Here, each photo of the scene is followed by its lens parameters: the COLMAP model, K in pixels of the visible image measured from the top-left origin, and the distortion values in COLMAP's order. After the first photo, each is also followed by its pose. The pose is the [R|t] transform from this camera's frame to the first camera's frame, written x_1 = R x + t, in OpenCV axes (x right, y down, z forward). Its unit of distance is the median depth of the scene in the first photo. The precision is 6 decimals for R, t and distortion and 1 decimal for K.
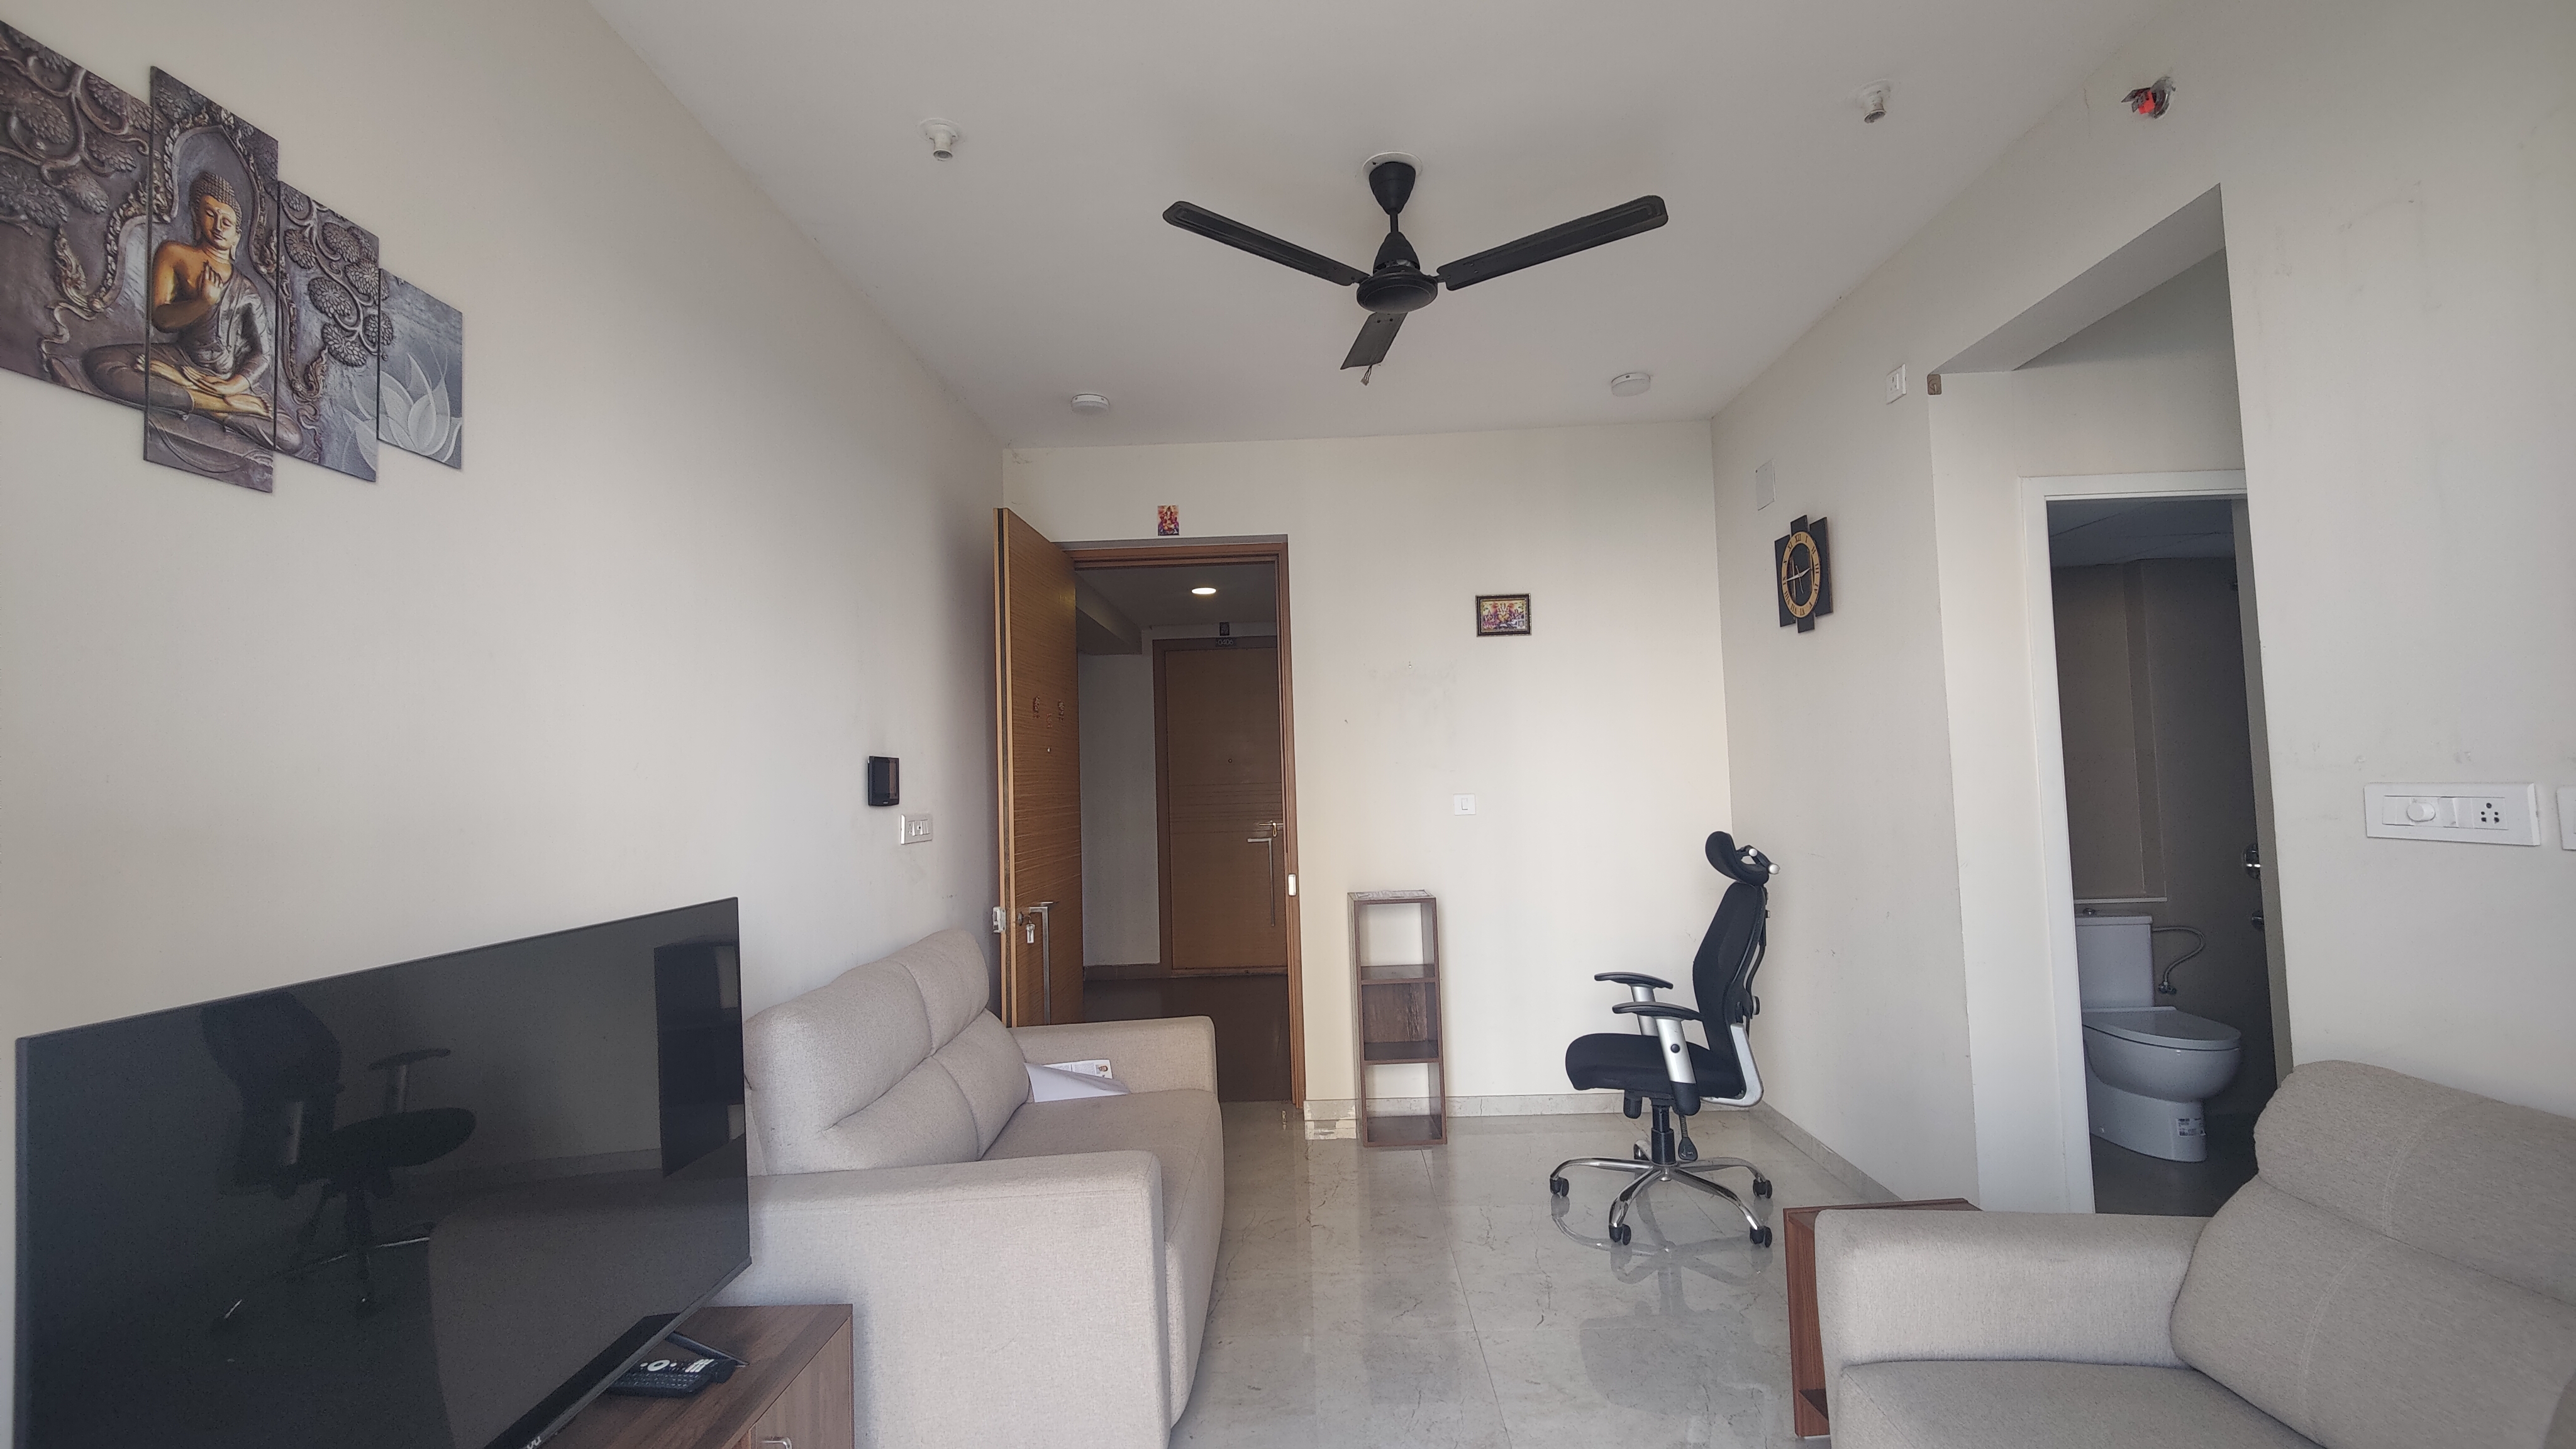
lens RADIAL K [[1102.8, 0, 1288.0], [0, 1102.8, 724.5], [0, 0, 1]] dist [0.001131, -0.010693]
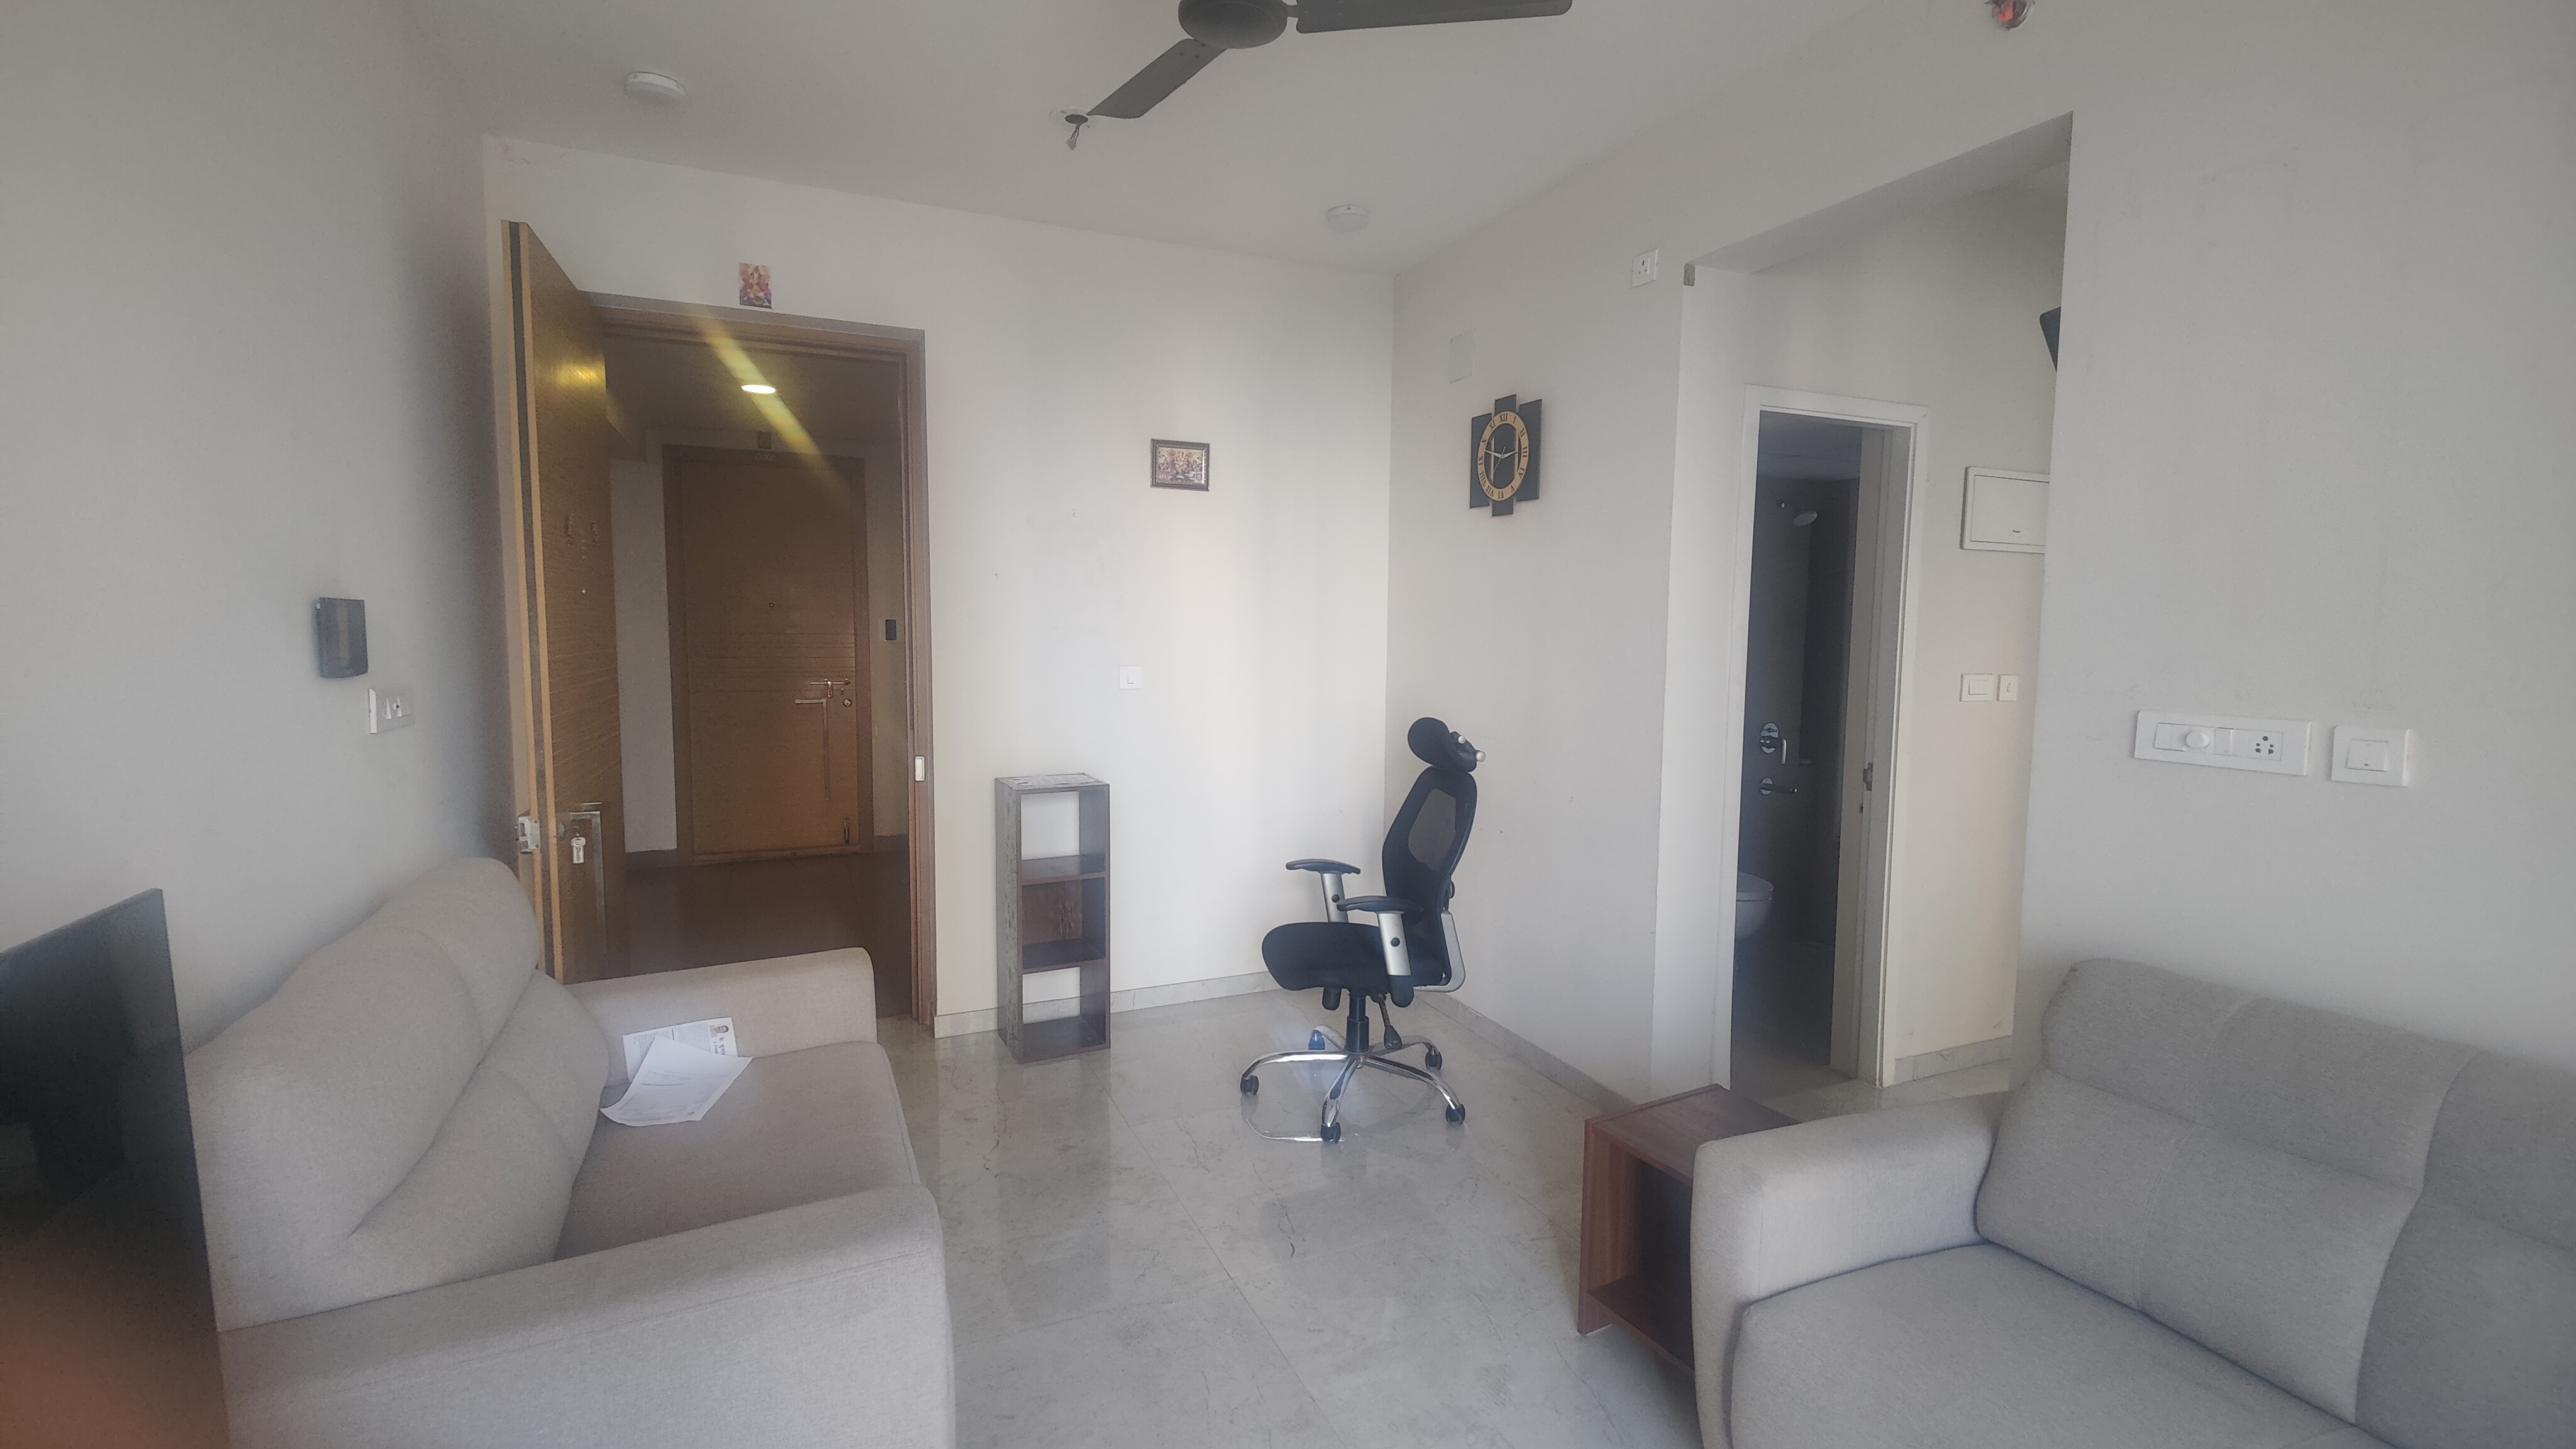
lens RADIAL K [[1100.0, 0, 1292.9], [0, 1100.0, 724.1], [0, 0, 1]] dist [0.033218, -0.032400]
pose [[0.901214, 0.003059, 0.433364, -0.129419], [-0.061855, 0.990645, 0.121639, -0.007522], [-0.428938, -0.136429, 0.892972, 0.170612]]
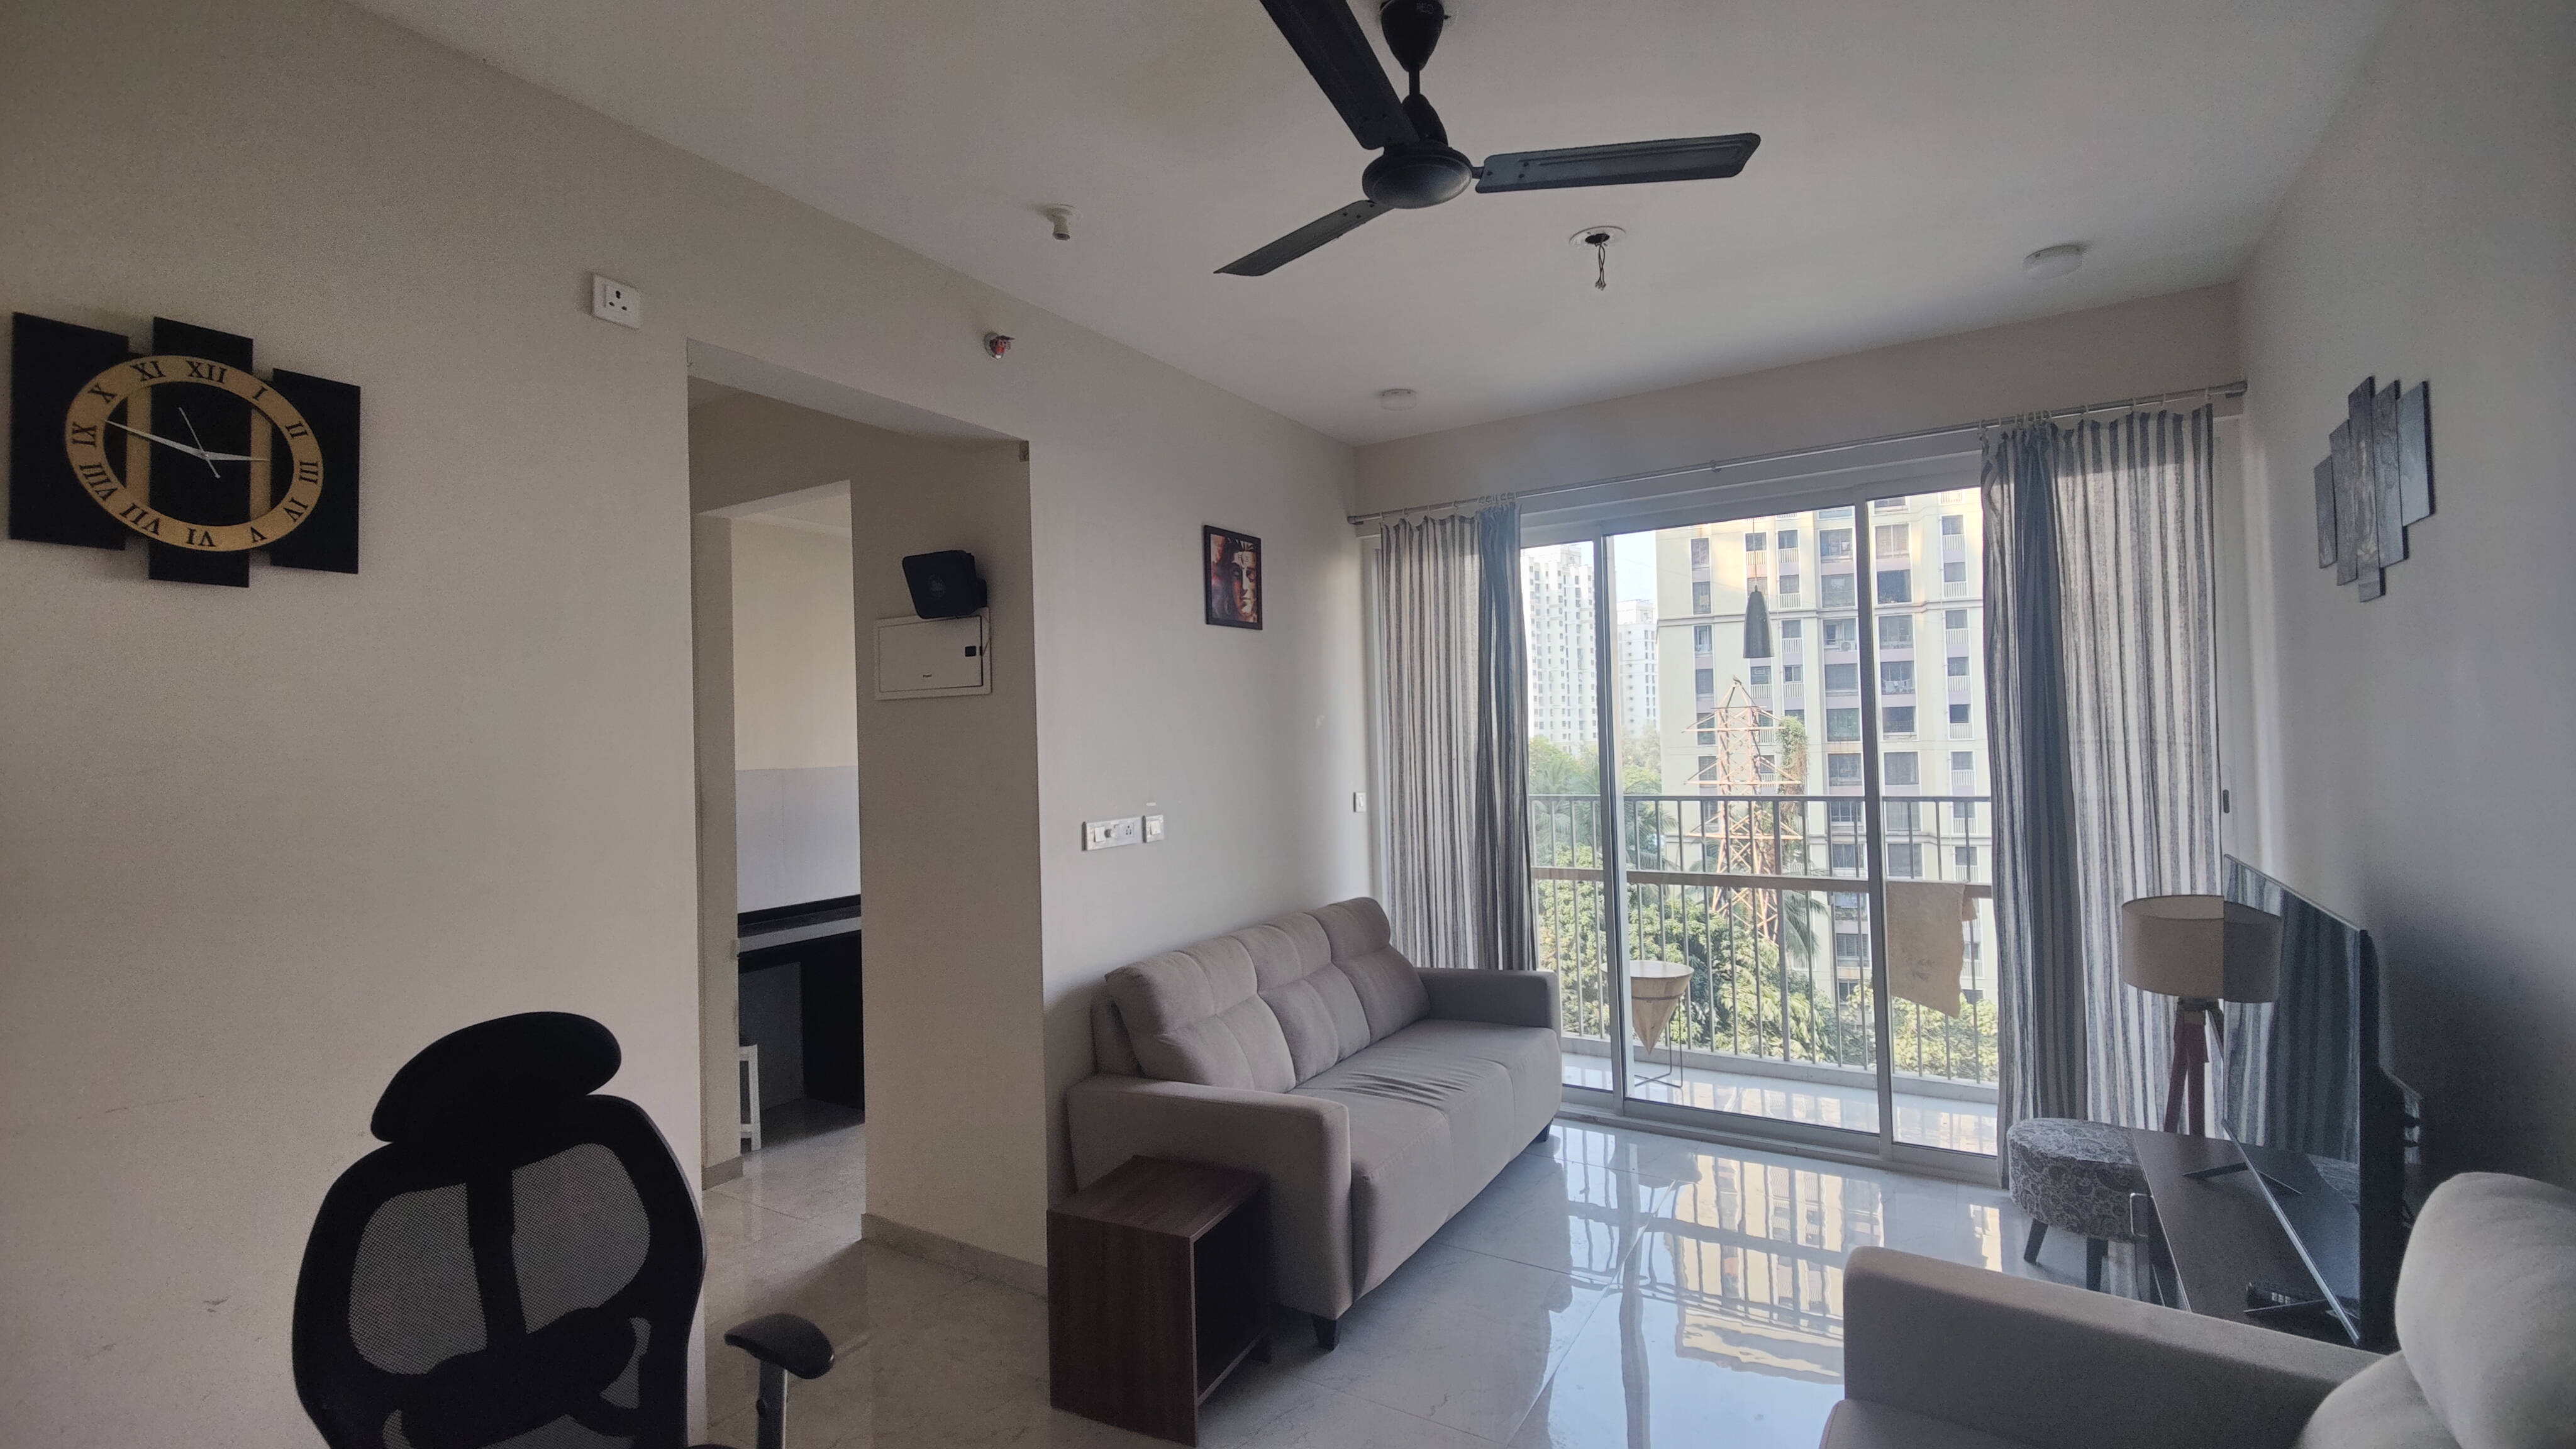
lens RADIAL K [[1100.0, 0, 1292.9], [0, 1100.0, 724.1], [0, 0, 1]] dist [0.033218, -0.032400]
pose [[-0.863478, 0.043315, 0.502523, -0.130308], [0.012351, 0.997823, -0.064786, 0.005997], [-0.504235, -0.049735, -0.862133, 1.159850]]
